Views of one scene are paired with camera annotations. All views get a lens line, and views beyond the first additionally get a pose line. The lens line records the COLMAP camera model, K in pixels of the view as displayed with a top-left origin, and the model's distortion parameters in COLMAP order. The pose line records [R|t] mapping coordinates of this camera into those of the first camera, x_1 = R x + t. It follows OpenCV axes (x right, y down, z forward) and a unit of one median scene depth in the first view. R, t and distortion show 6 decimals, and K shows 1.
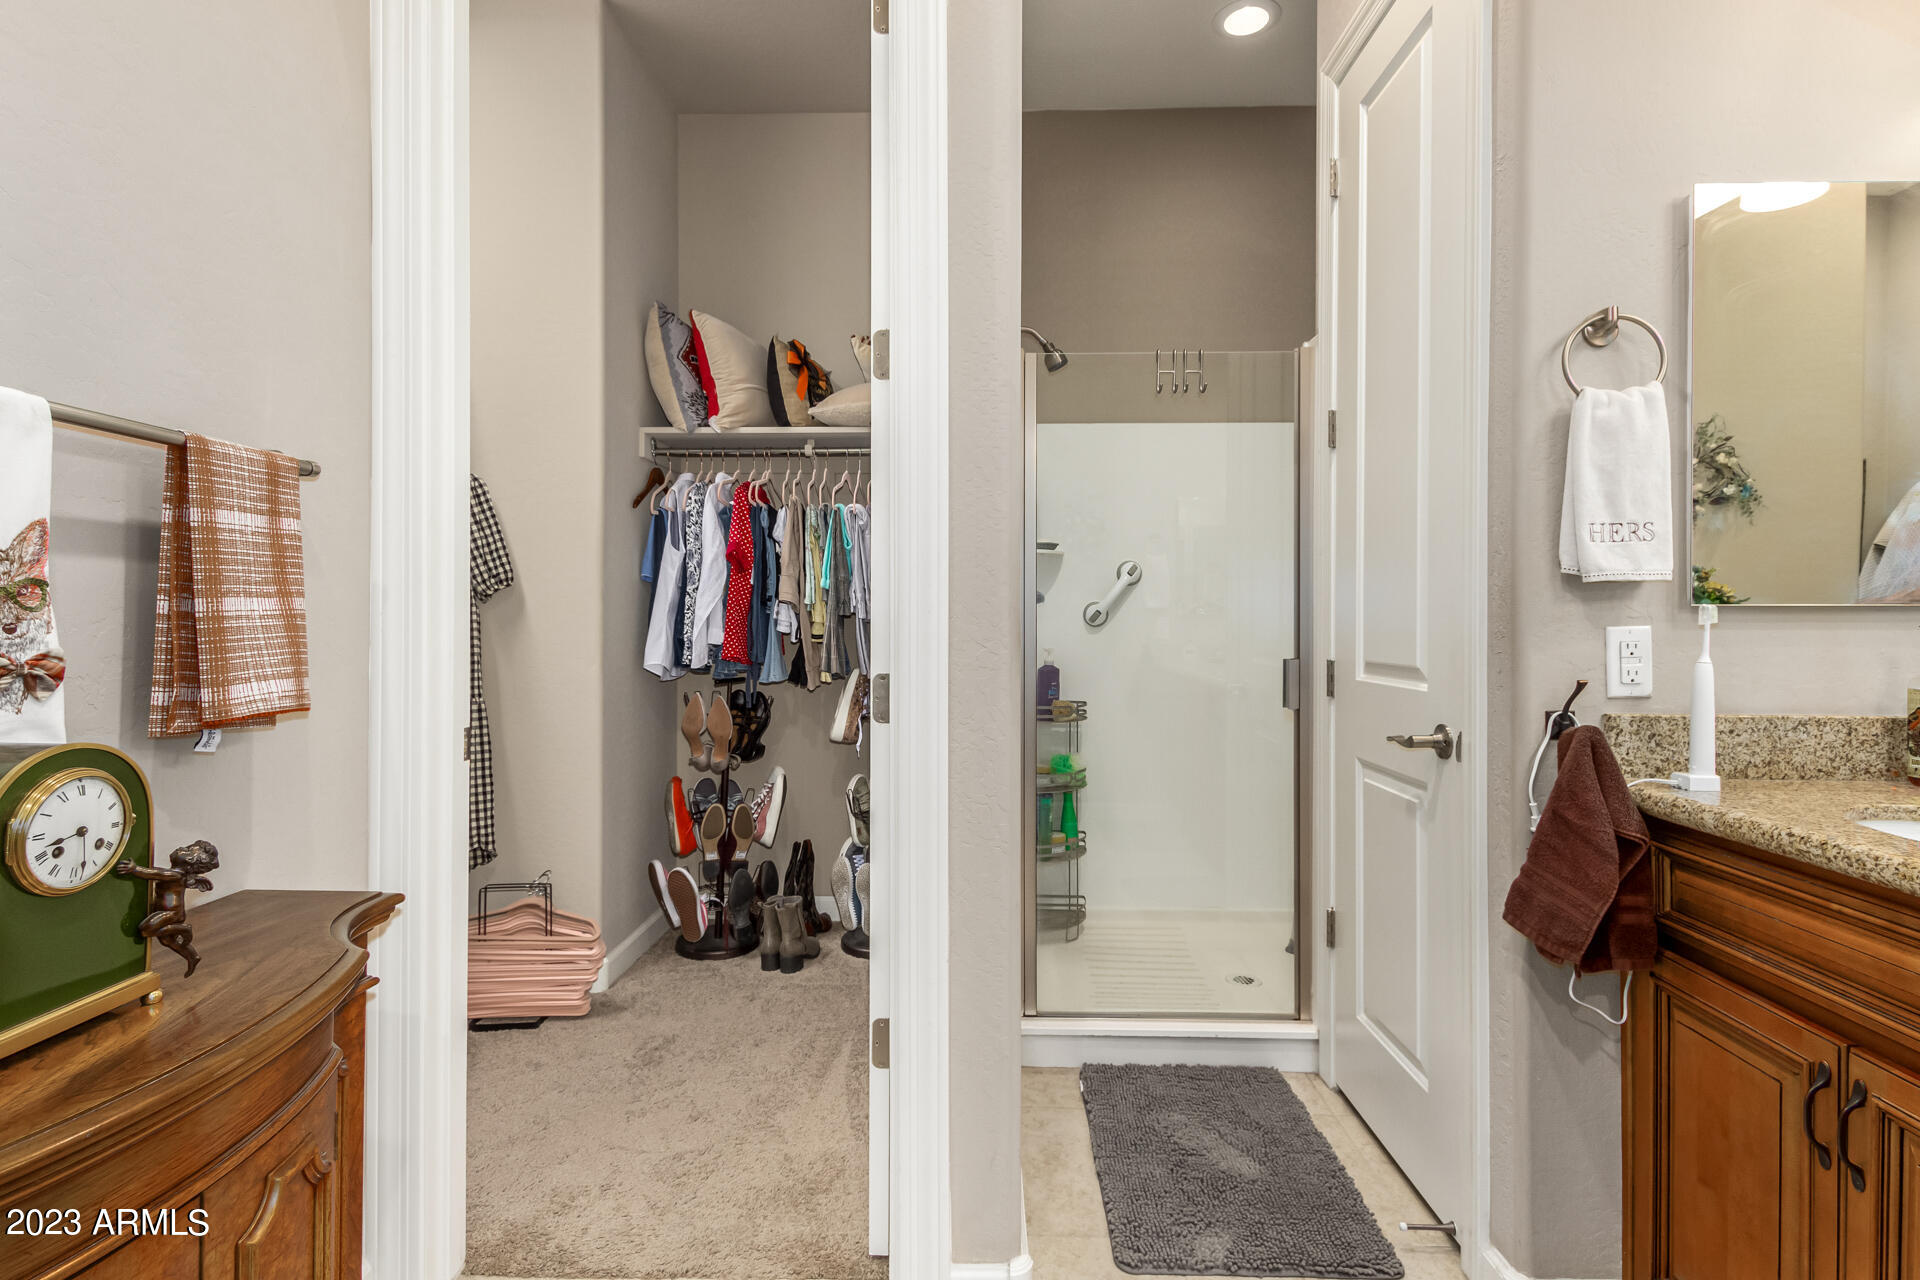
lens RADIAL K [[934.9, 0, 961.0], [0, 934.9, 609.5], [0, 0, 1]] dist [0.020804, -0.008628]
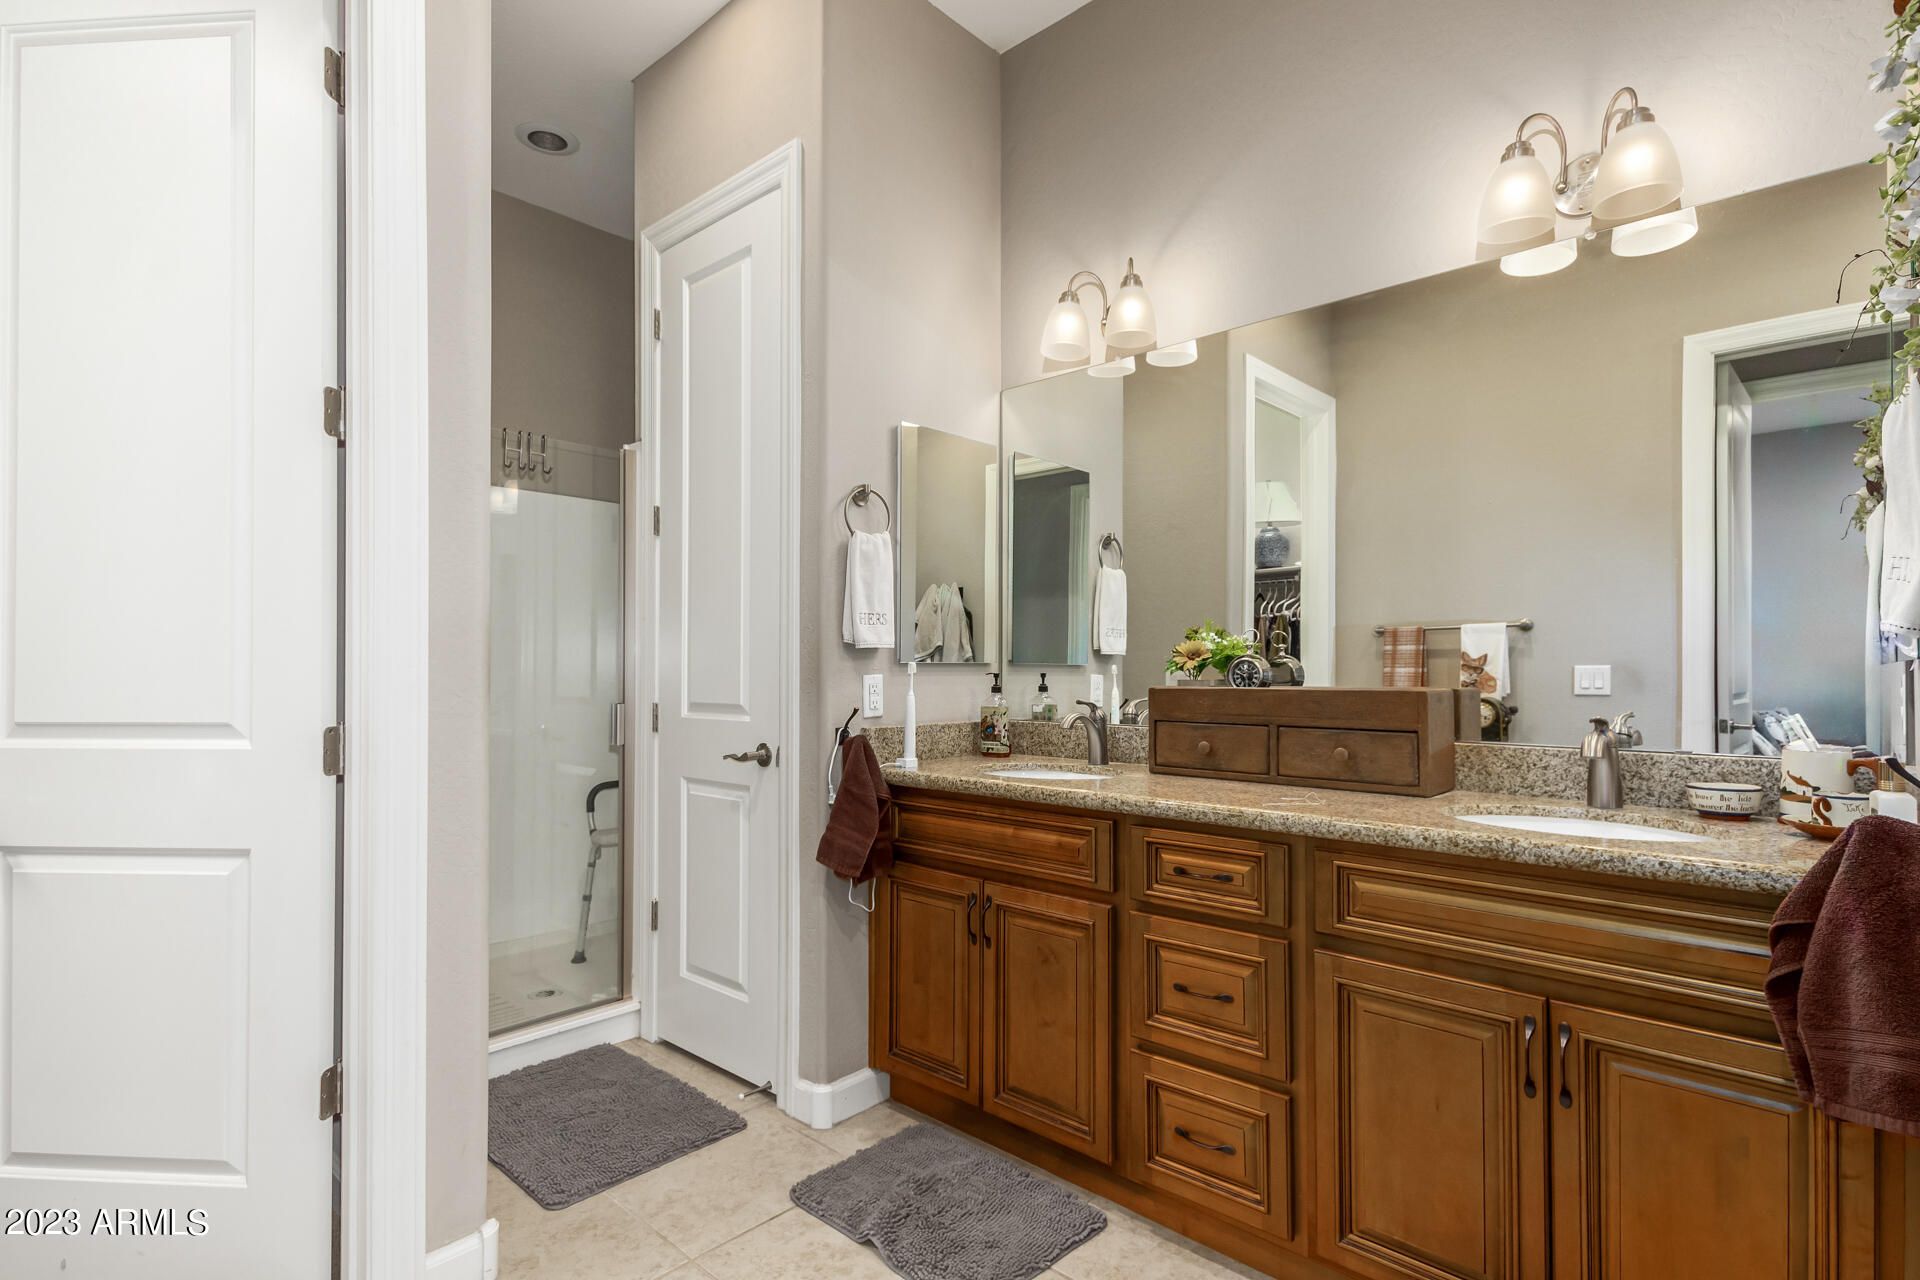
lens RADIAL K [[930.7, 0, 945.7], [0, 930.7, 643.3], [0, 0, 1]] dist [0.014835, -0.000825]
pose [[0.664103, 0.018319, 0.747417, -0.452047], [-0.006430, 0.999803, -0.018792, -0.008071], [-0.747614, 0.007674, 0.664090, -0.199643]]
